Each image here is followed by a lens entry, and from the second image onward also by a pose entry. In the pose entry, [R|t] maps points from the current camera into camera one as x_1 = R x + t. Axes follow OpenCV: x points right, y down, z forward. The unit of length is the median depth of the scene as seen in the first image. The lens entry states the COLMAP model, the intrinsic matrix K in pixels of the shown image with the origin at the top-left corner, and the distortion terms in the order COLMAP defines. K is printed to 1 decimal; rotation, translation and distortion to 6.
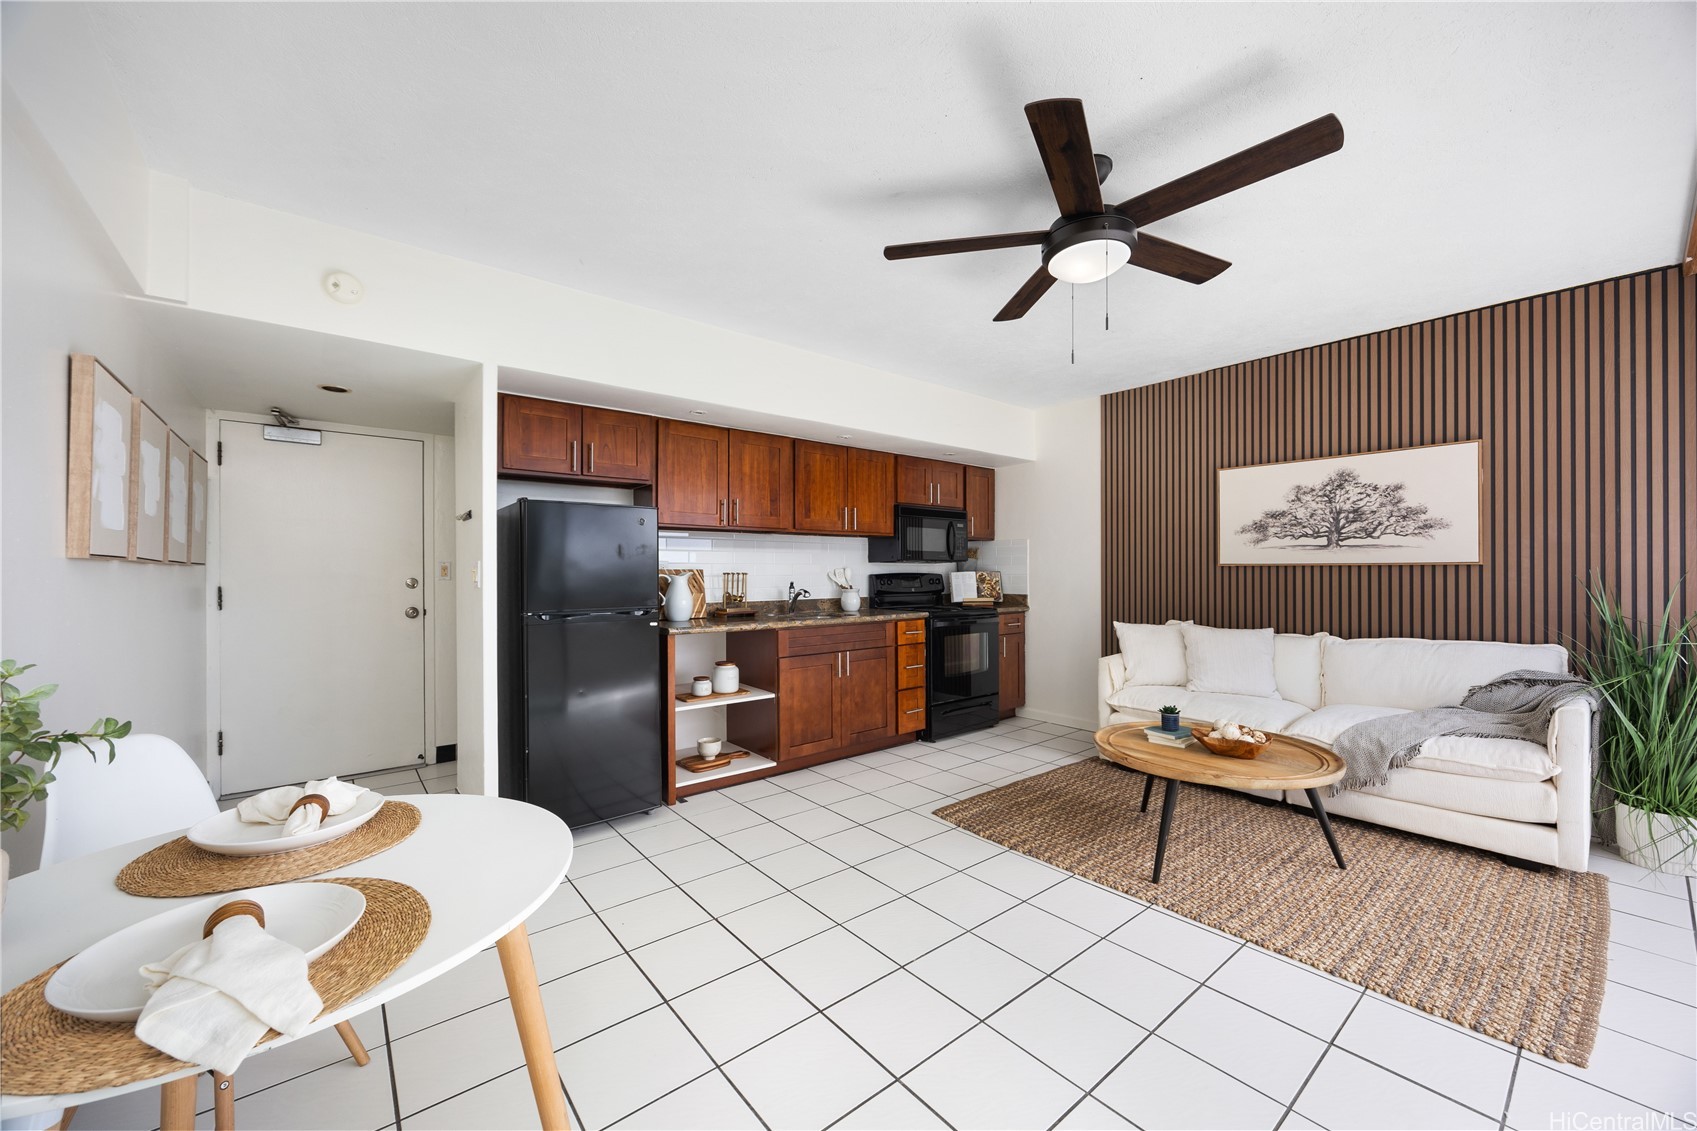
lens RADIAL K [[658.2, 0, 853.9], [0, 658.2, 570.3], [0, 0, 1]] dist [-0.000293, 0.000099]
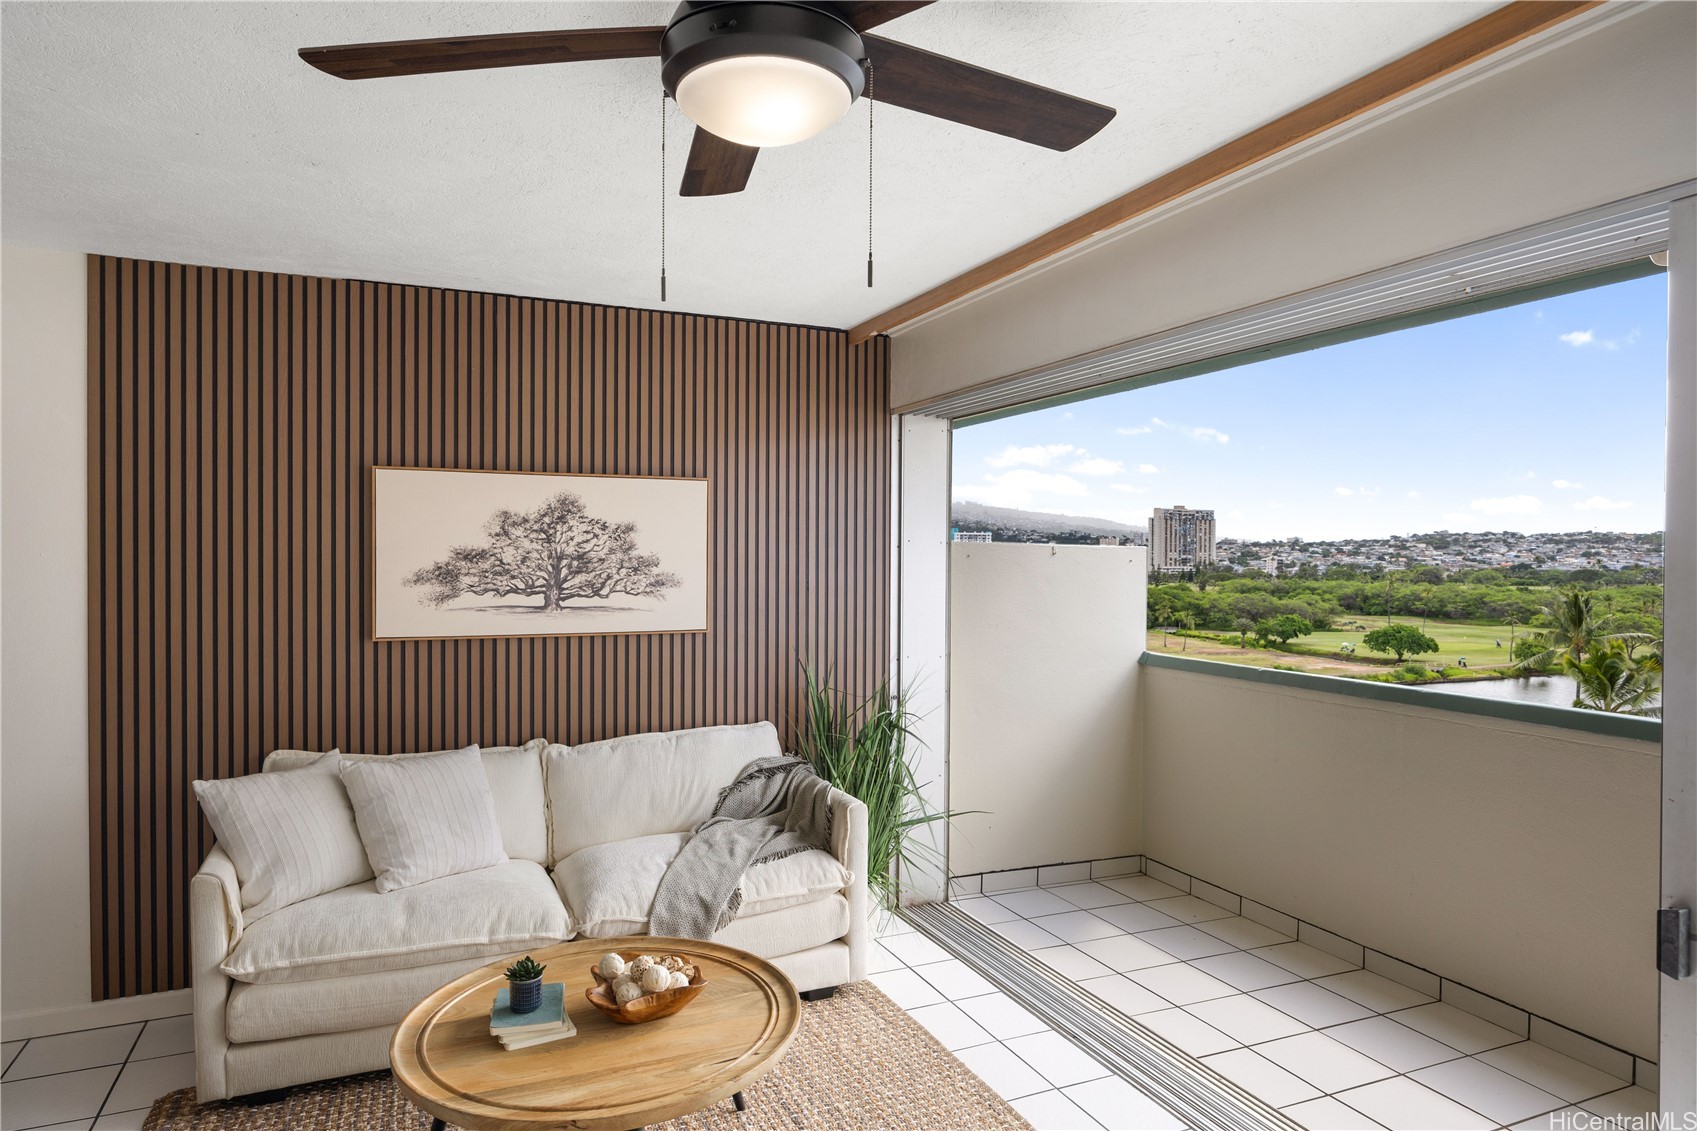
lens RADIAL K [[1003.0, 0, 848.5], [0, 1003.0, 565.5], [0, 0, 1]] dist [-0.008659, -0.000295]
pose [[0.258733, -0.011300, 0.965883, -0.169654], [-0.009373, 0.999855, 0.014208, -0.096118], [-0.965903, -0.012729, 0.258590, 0.447360]]
